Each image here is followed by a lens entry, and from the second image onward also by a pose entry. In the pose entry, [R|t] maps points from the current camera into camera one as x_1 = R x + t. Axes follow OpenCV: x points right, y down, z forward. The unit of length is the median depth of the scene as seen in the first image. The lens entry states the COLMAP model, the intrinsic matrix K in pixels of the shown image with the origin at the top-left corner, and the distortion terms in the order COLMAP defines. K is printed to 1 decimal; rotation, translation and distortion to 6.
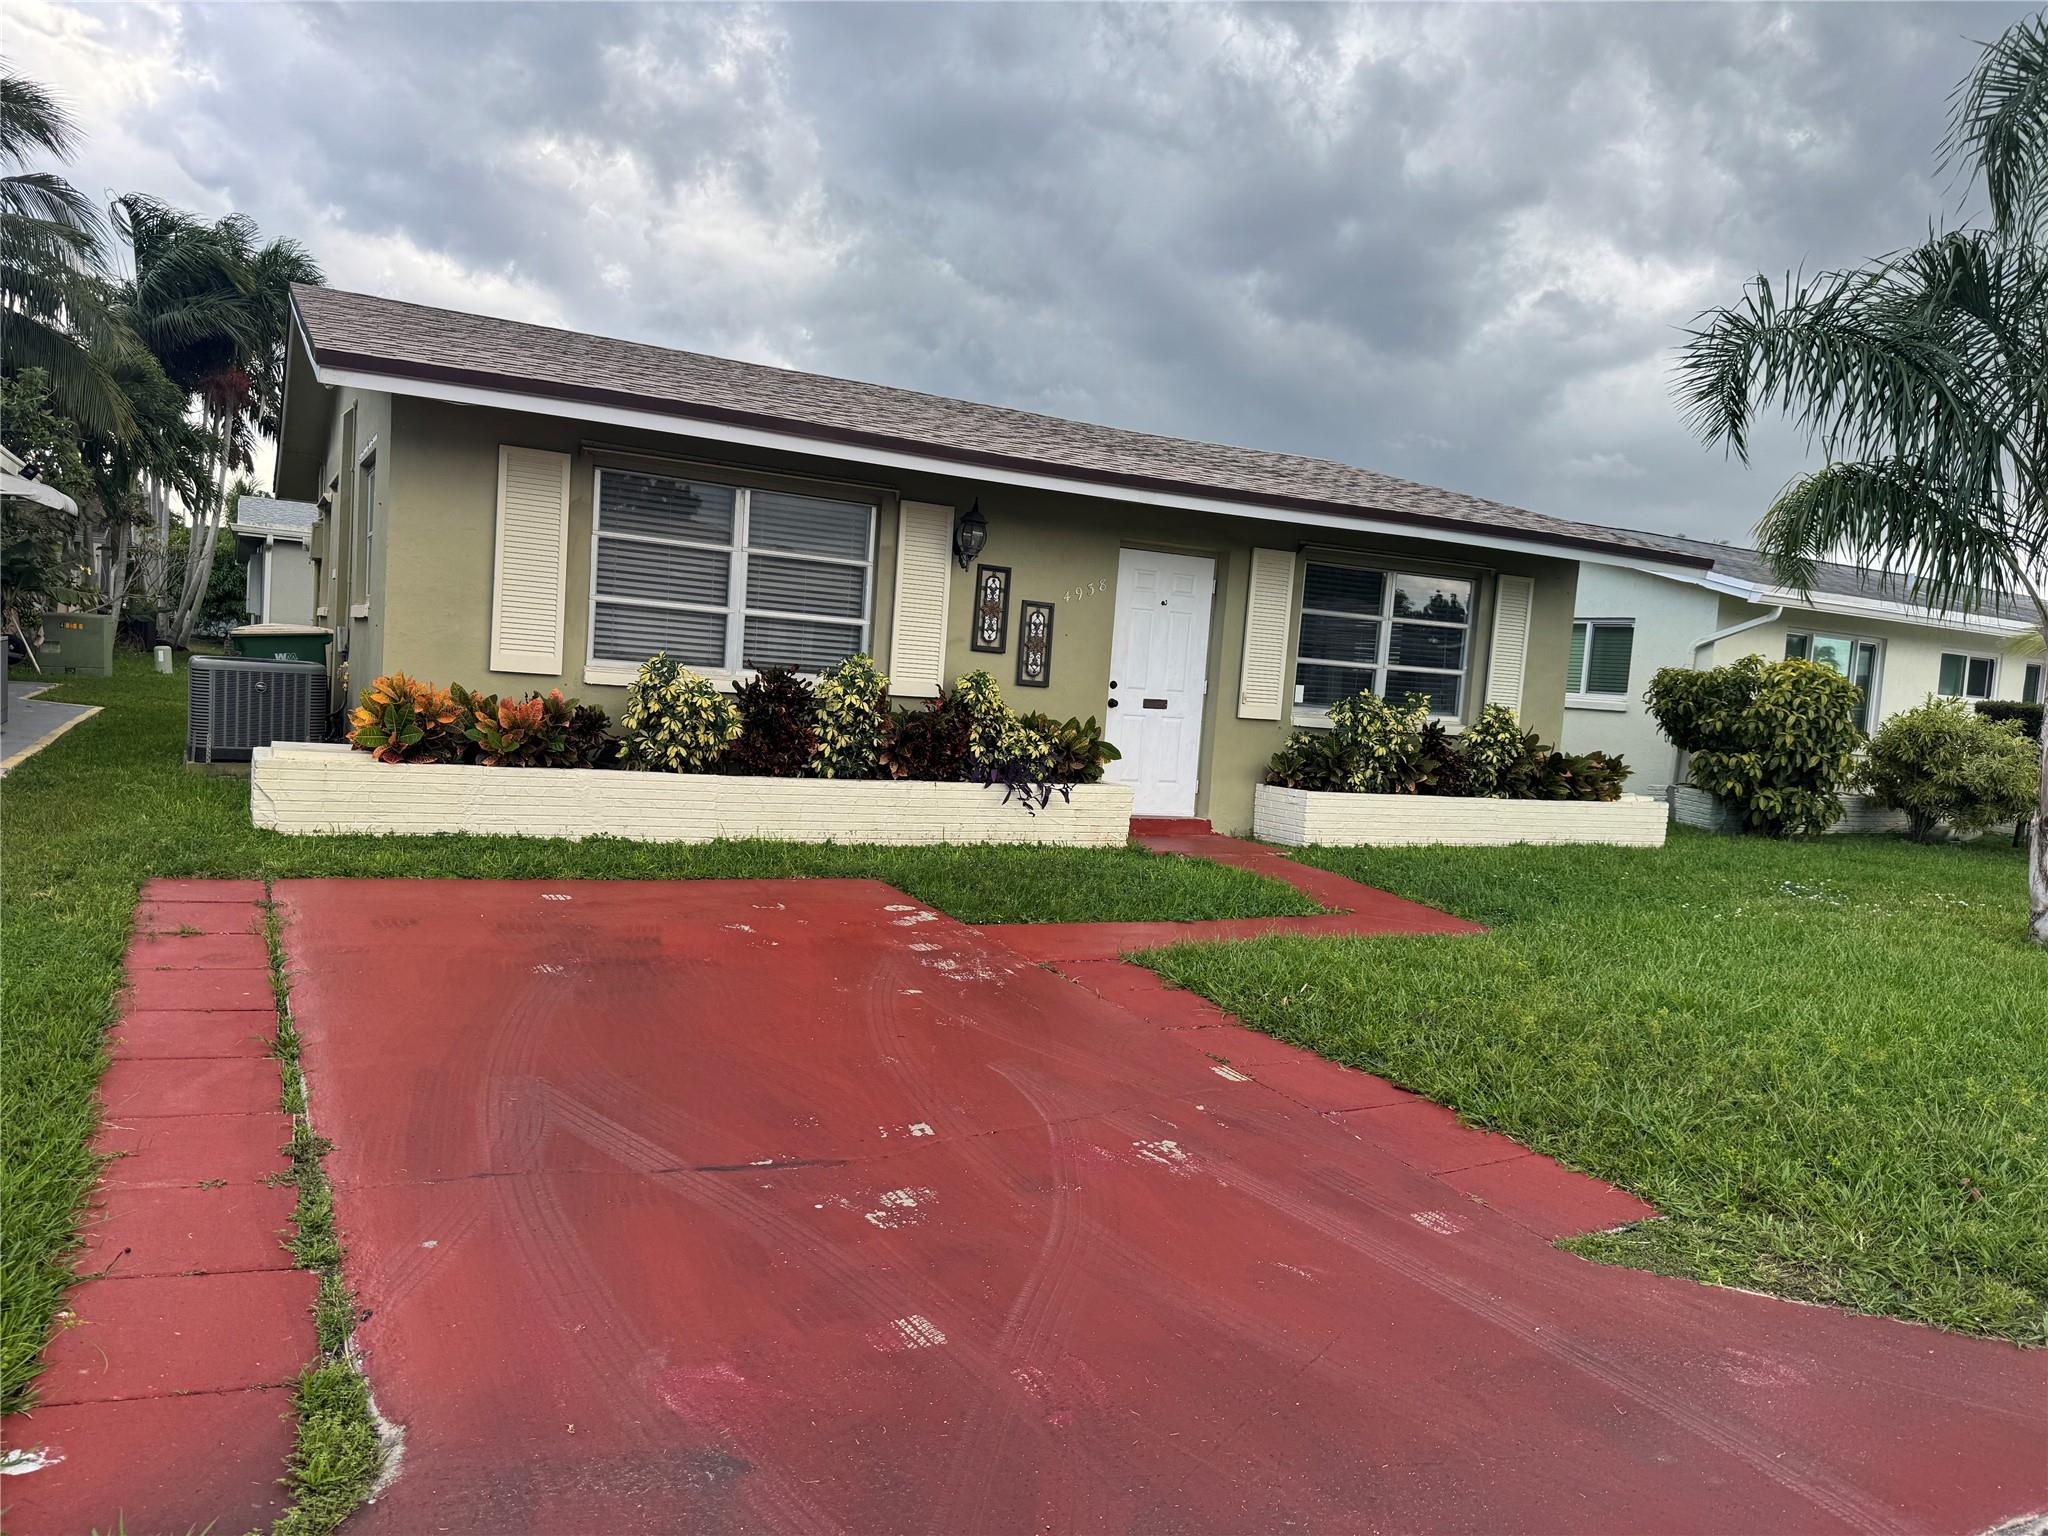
lens RADIAL K [[1457.1, 0, 1016.3], [0, 1457.1, 780.4], [0, 0, 1]] dist [0.033403, -0.047082]
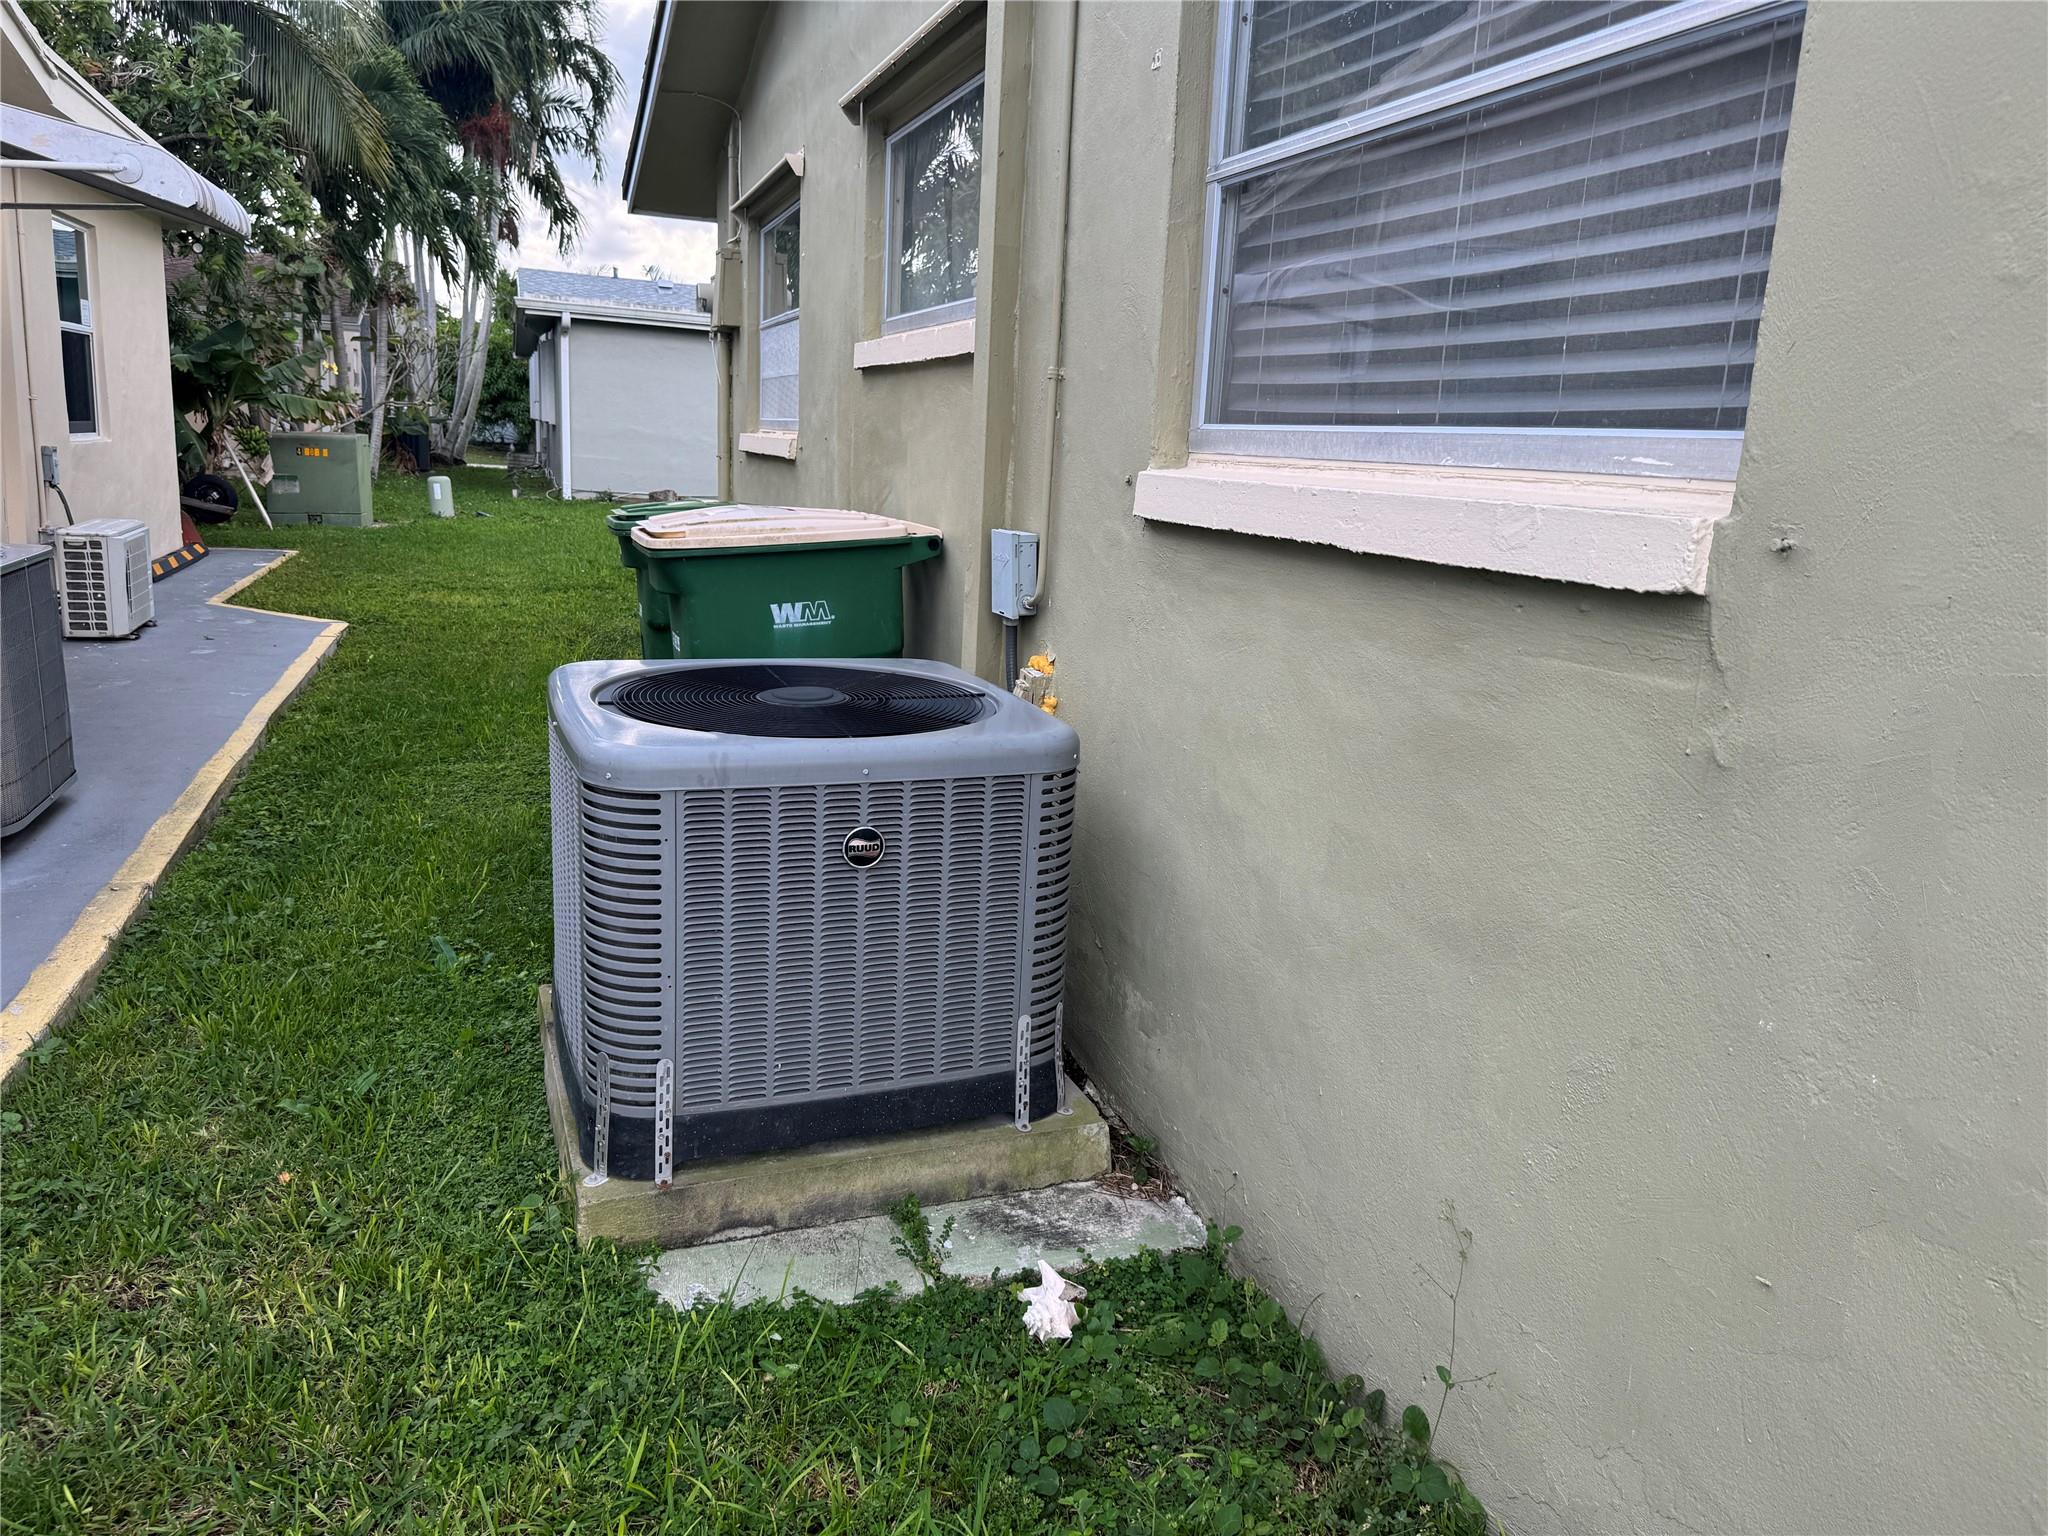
lens RADIAL K [[1457.1, 0, 1025.0], [0, 1457.1, 763.5], [0, 0, 1]] dist [0.033403, -0.047082]
pose [[0.988313, 0.013602, -0.151827, -0.384301], [0.006641, 0.991223, 0.132031, -0.089335], [0.152290, -0.131496, 0.979549, 0.659332]]
